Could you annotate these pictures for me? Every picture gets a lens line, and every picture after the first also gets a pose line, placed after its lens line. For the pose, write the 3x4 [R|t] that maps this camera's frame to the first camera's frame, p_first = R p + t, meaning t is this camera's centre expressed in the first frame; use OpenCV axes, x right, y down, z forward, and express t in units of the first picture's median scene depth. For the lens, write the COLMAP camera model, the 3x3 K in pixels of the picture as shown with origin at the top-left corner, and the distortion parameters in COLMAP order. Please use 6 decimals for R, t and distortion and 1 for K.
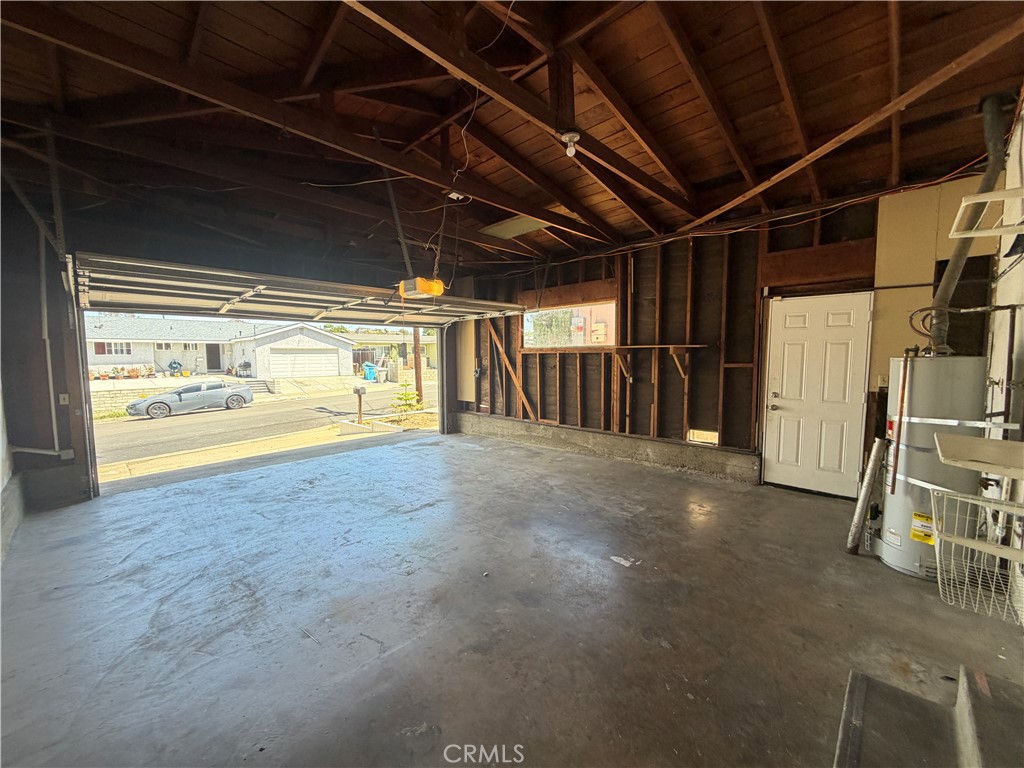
lens RADIAL K [[409.2, 0, 511.3], [0, 409.2, 384.2], [0, 0, 1]] dist [0.000529, 0.001064]
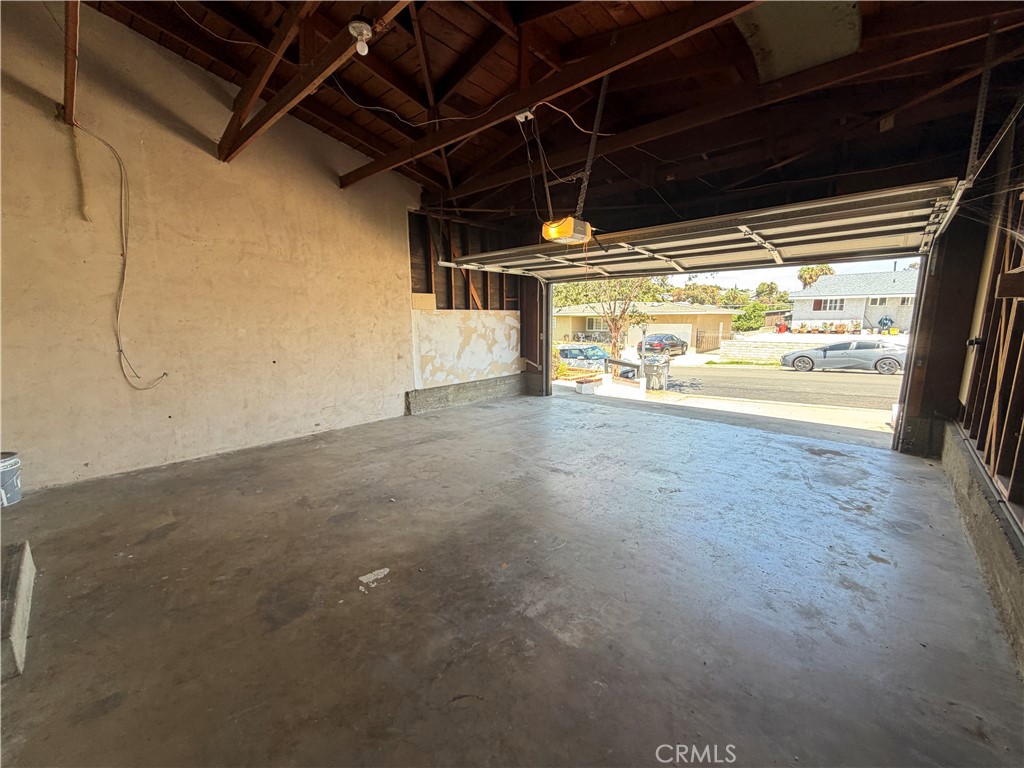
lens RADIAL K [[409.2, 0, 508.6], [0, 409.2, 383.7], [0, 0, 1]] dist [0.000529, 0.001064]
pose [[0.015619, 0.169248, -0.985450, 0.578824], [-0.065985, 0.983596, 0.167884, -0.043036], [0.997698, 0.062402, 0.026530, 0.717235]]
